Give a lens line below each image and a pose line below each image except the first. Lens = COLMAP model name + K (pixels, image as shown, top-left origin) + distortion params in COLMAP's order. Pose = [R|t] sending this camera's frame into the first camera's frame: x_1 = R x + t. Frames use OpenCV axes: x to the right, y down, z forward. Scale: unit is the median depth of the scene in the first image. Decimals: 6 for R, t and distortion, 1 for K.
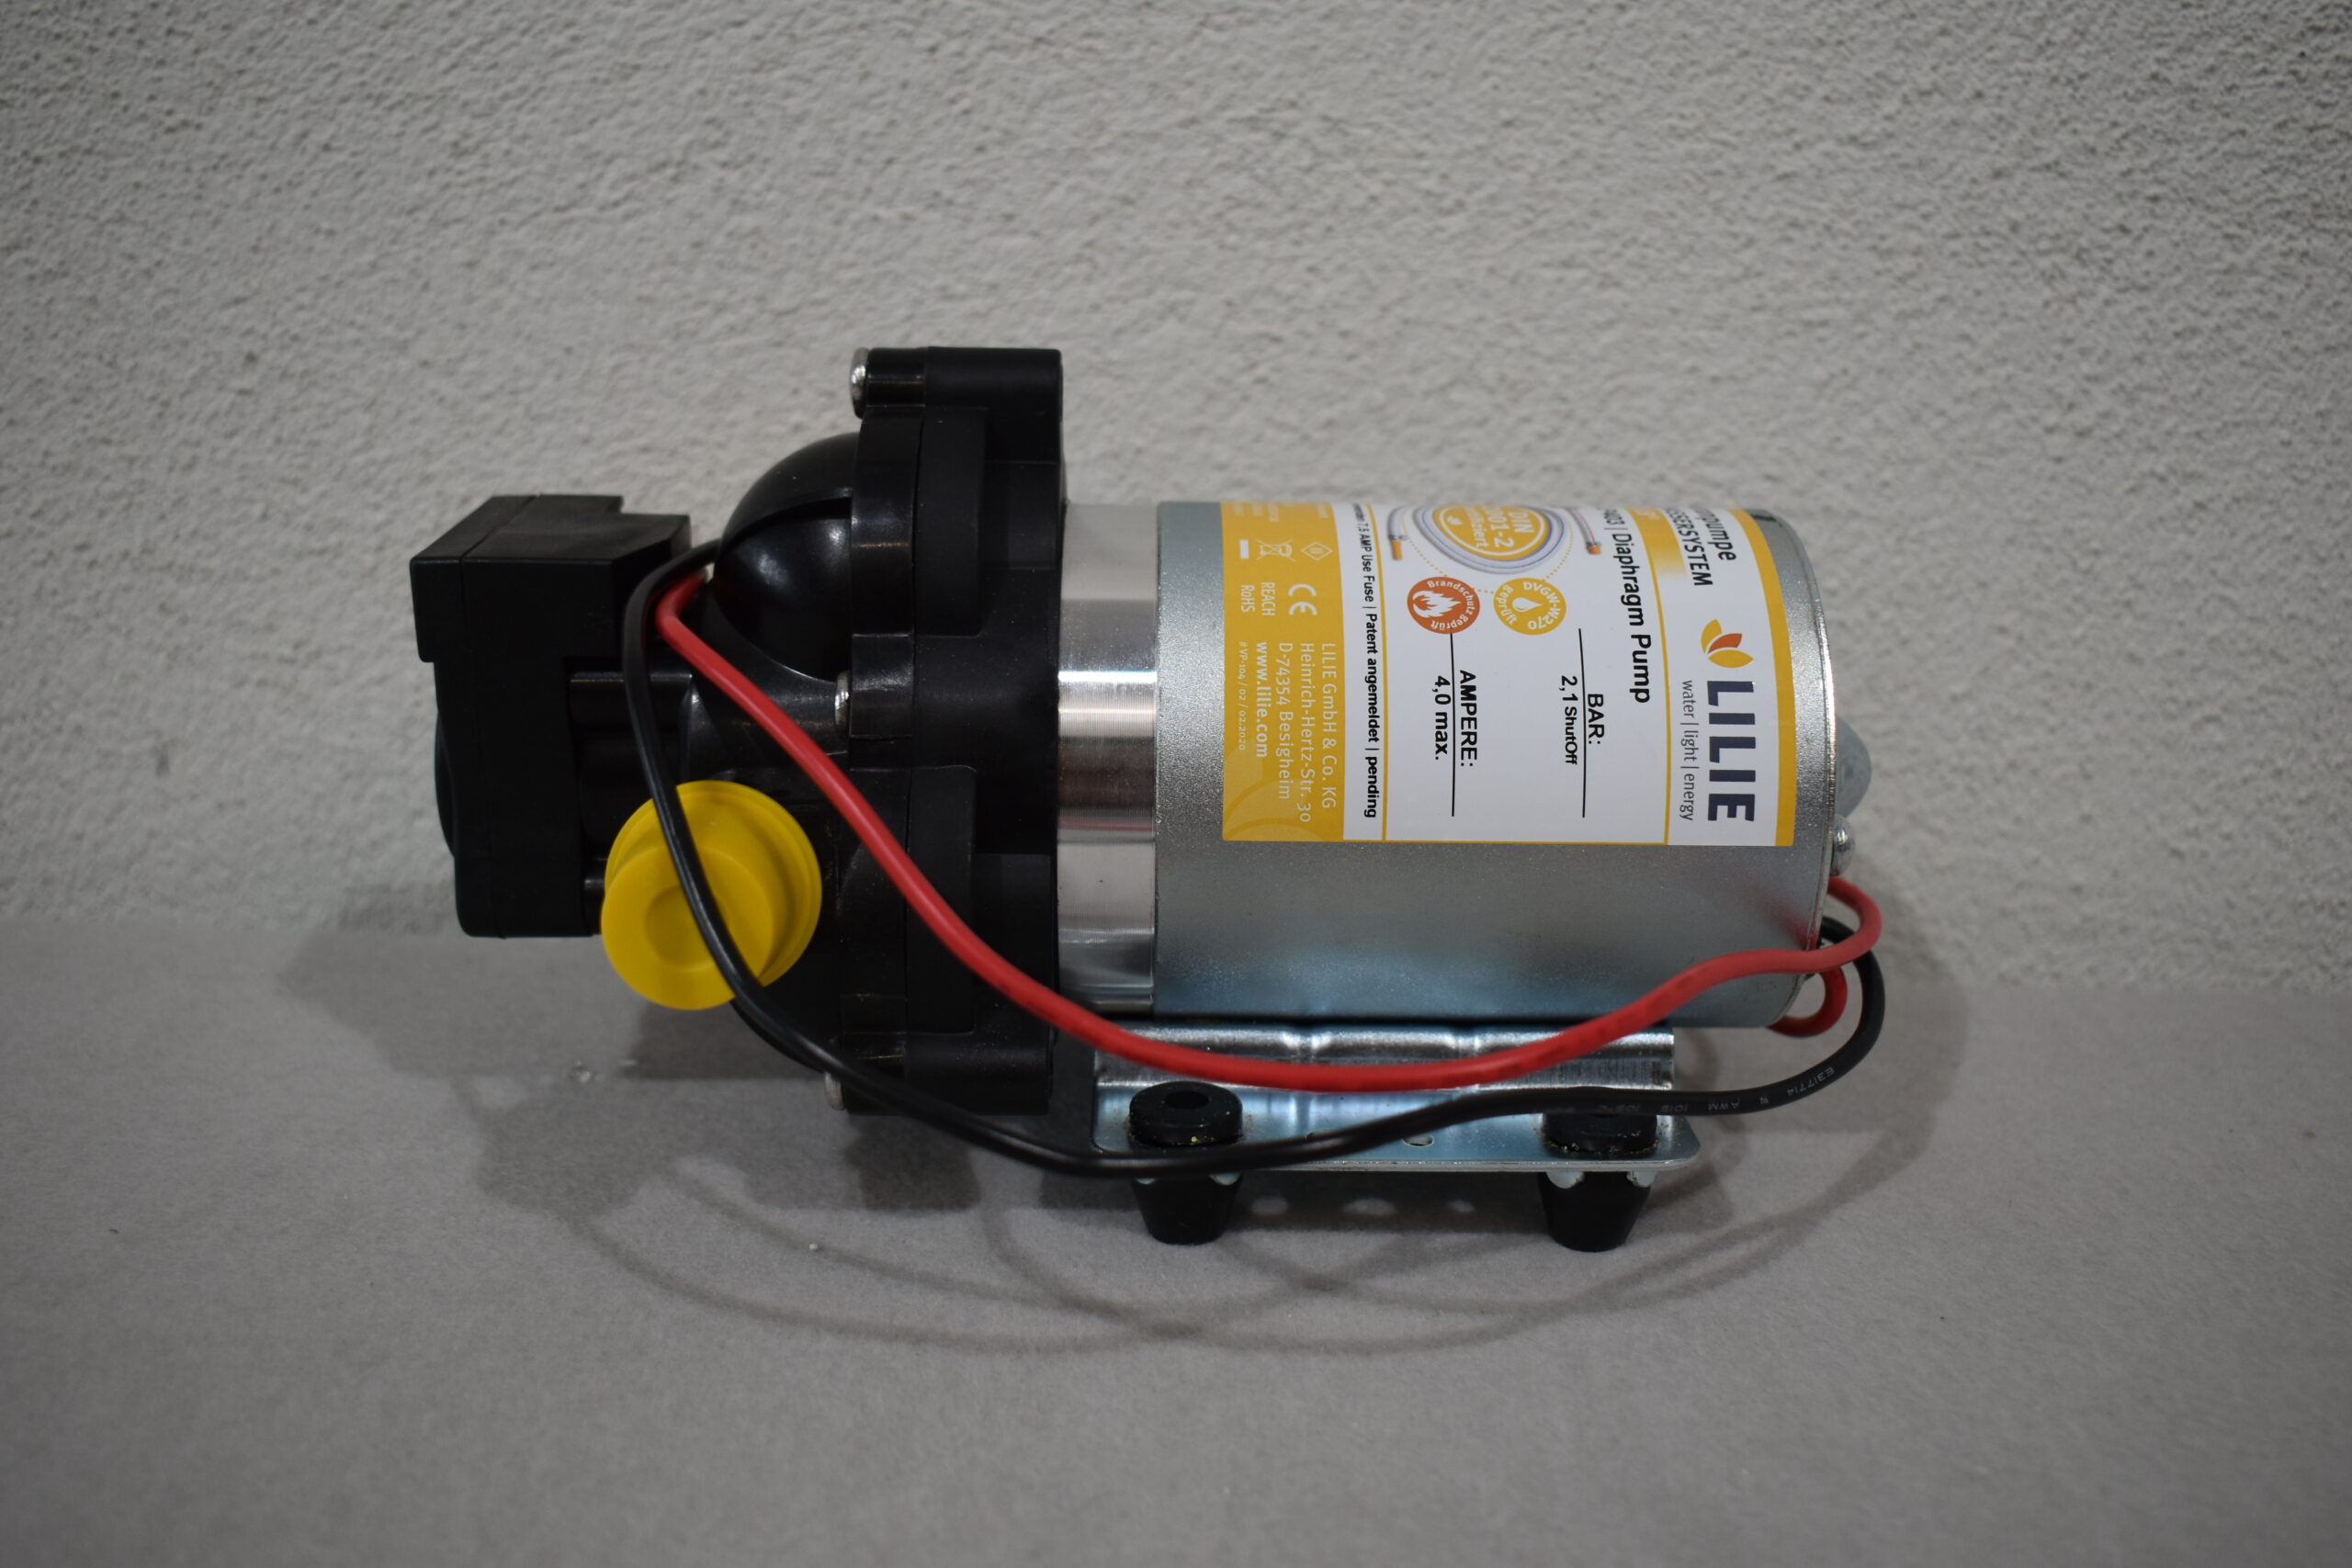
lens RADIAL K [[2293.4, 0, 1181.7], [0, 2293.4, 774.9], [0, 0, 1]] dist [-0.079791, 0.000000]
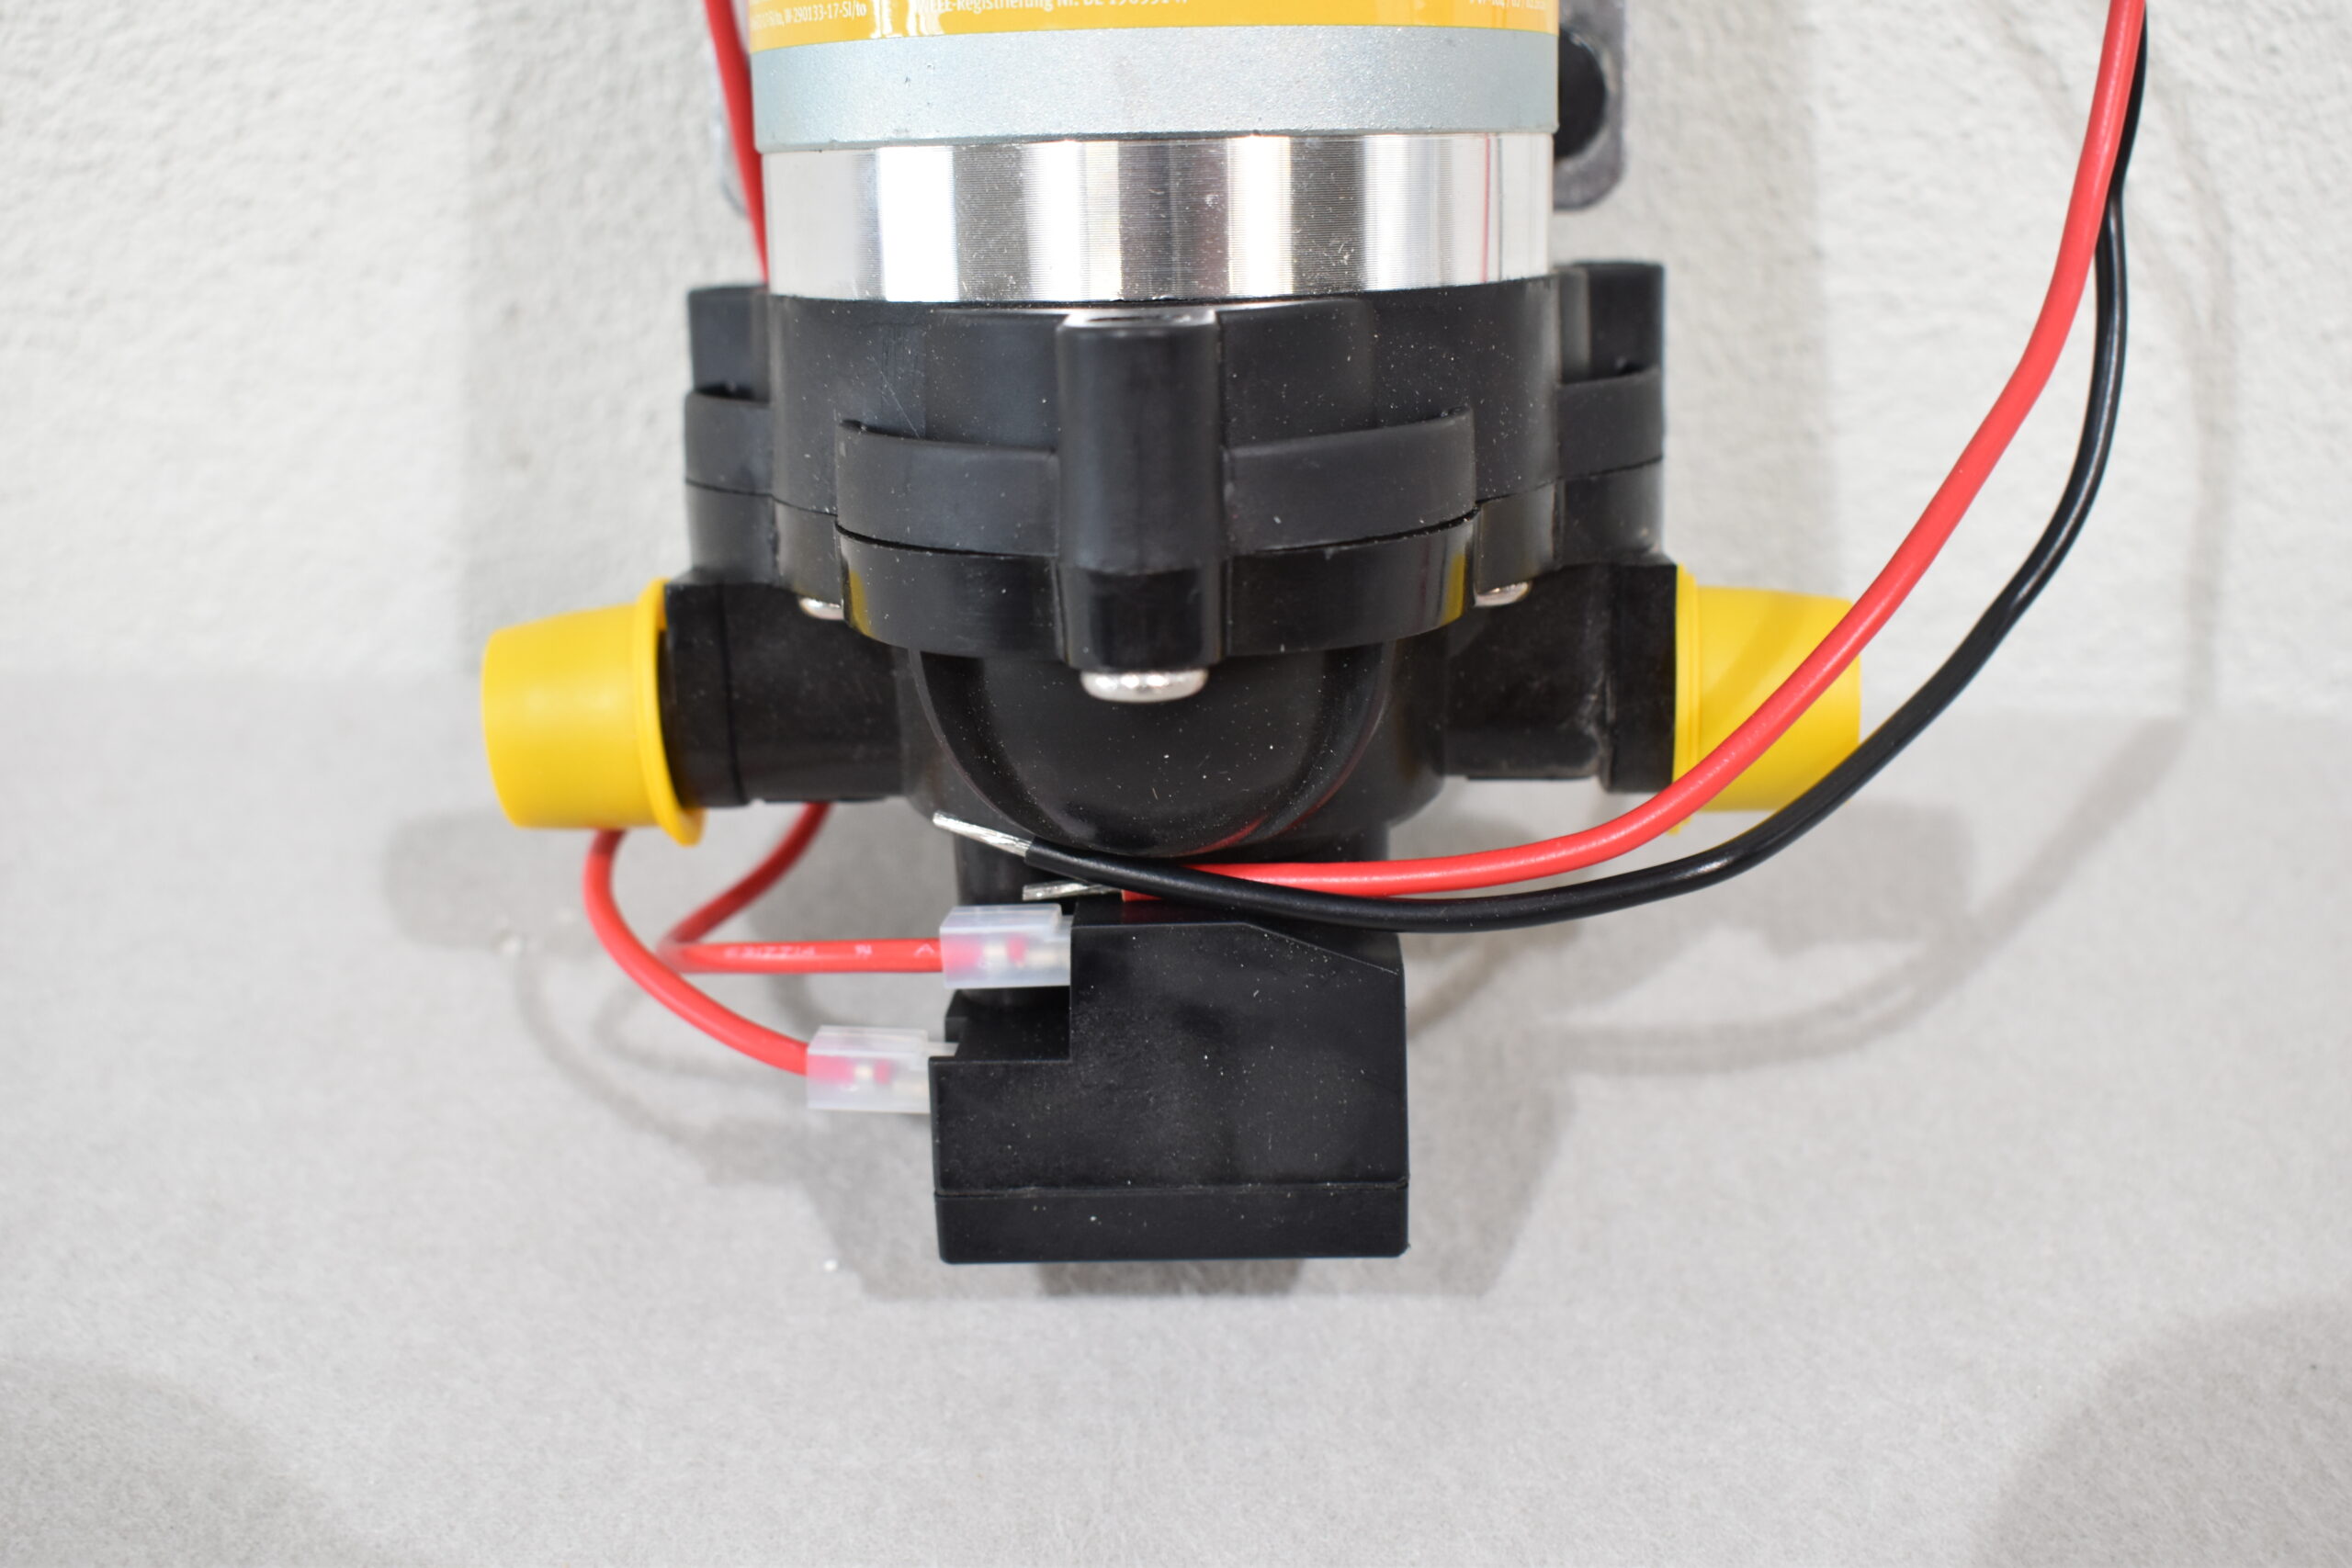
lens RADIAL K [[2511.8, 0, 1178.8], [0, 2511.8, 783.1], [0, 0, 1]] dist [-0.070145, 0.000000]
pose [[0.999866, -0.013743, -0.008838, -0.027706], [0.015832, 0.948647, 0.315940, -0.159781], [0.004042, -0.316038, 0.948738, 0.199998]]
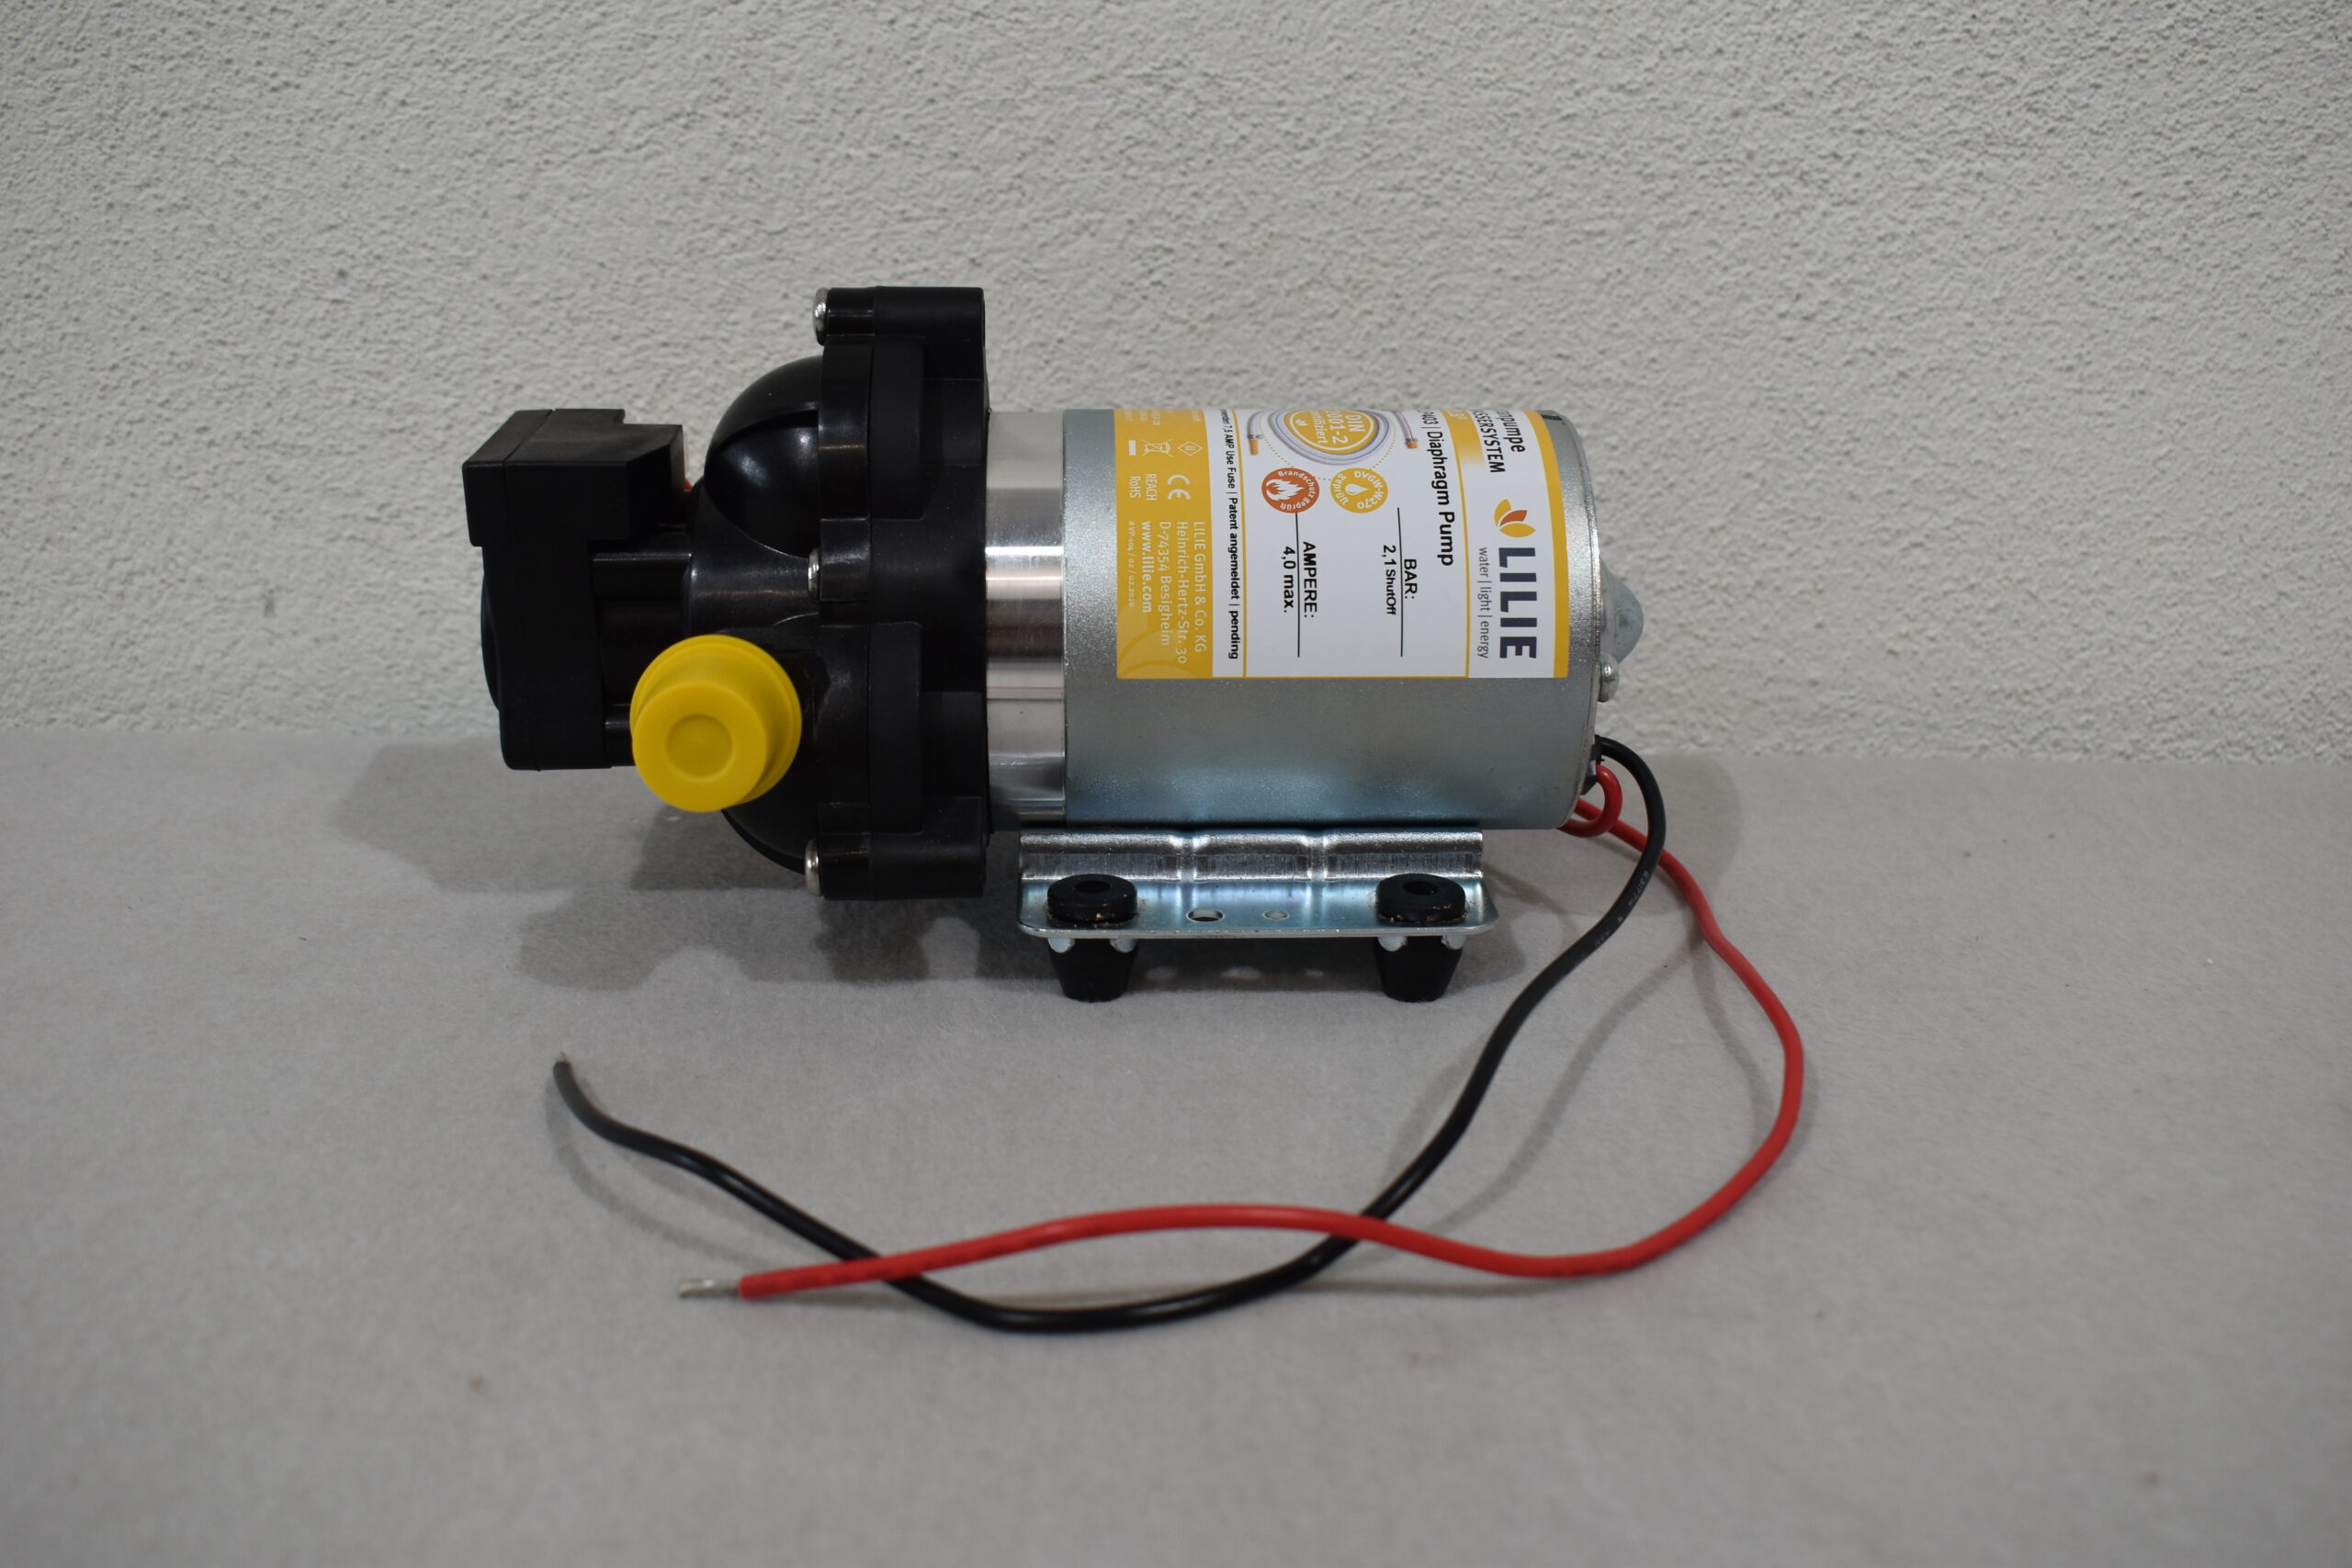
lens RADIAL K [[2293.4, 0, 1176.2], [0, 2293.4, 761.0], [0, 0, 1]] dist [-0.079791, 0.000000]
pose [[0.999251, -0.016914, 0.034797, -0.003044], [0.015635, 0.999203, 0.036719, 0.044095], [-0.035390, -0.036148, 0.998720, -0.265455]]
